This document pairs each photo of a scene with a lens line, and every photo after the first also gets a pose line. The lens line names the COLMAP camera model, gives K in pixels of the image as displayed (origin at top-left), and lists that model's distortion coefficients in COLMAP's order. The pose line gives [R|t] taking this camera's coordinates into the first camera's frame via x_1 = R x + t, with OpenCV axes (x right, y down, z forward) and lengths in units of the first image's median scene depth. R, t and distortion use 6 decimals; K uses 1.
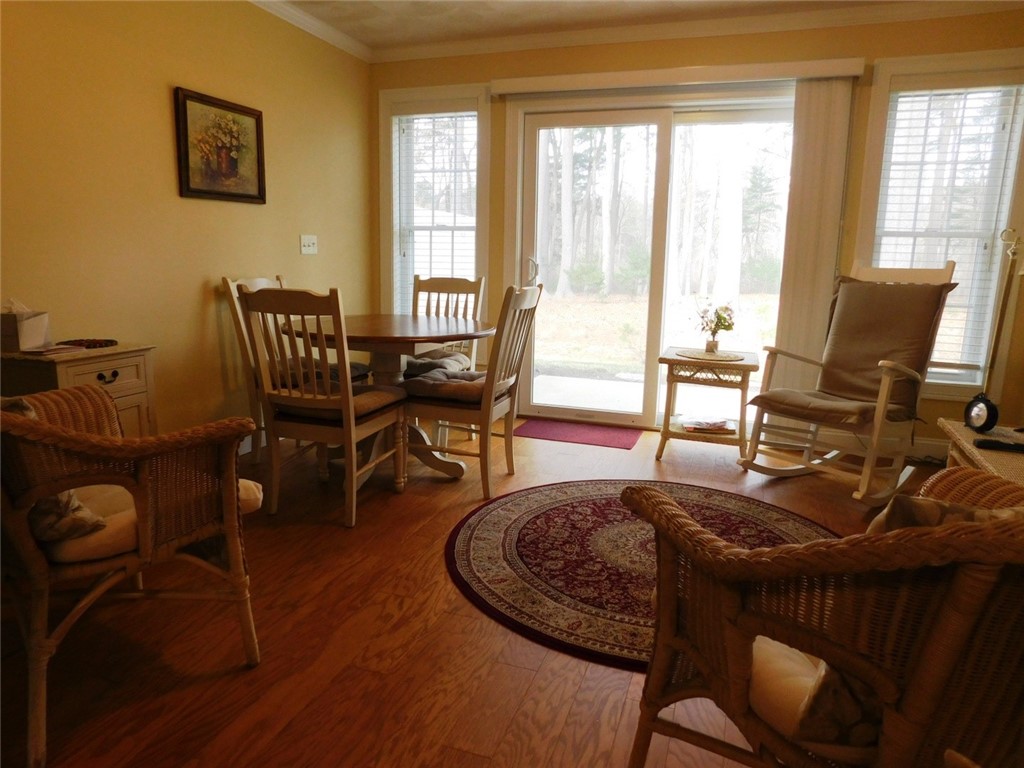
lens RADIAL K [[681.7, 0, 512.6], [0, 681.7, 384.2], [0, 0, 1]] dist [-0.044379, 0.027057]
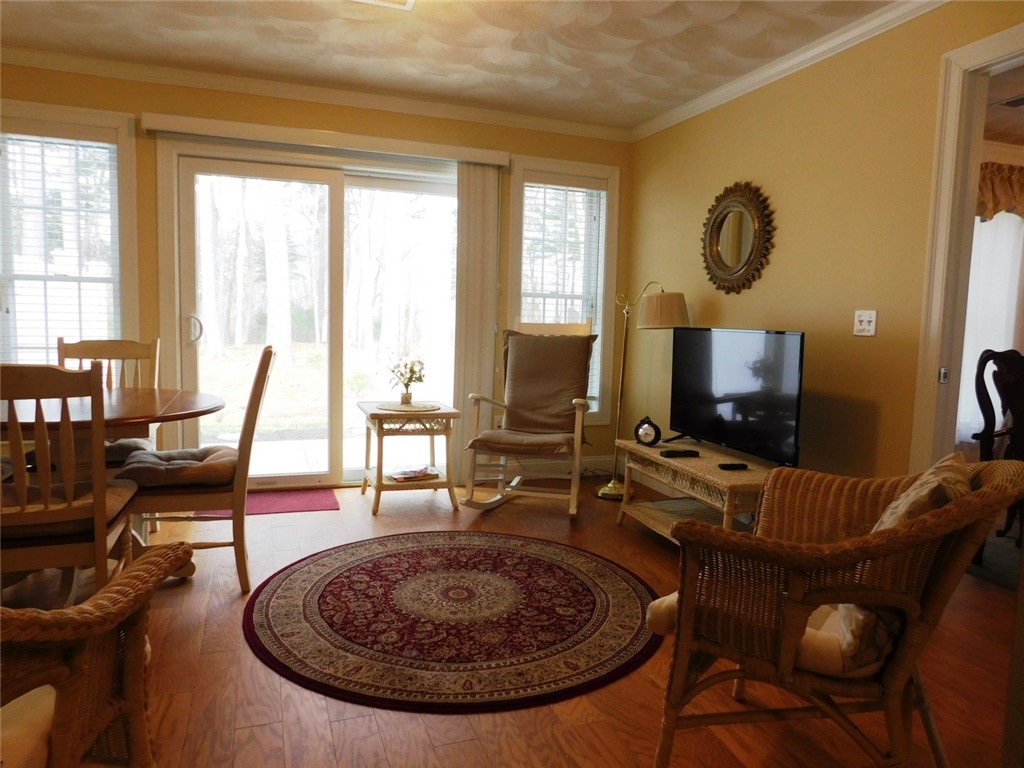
lens RADIAL K [[681.7, 0, 509.6], [0, 681.7, 383.6], [0, 0, 1]] dist [-0.044379, 0.027057]
pose [[0.777425, -0.063854, 0.625725, -0.293464], [0.108479, 0.993538, -0.033389, -0.030884], [-0.619550, 0.093836, 0.779328, 0.088006]]
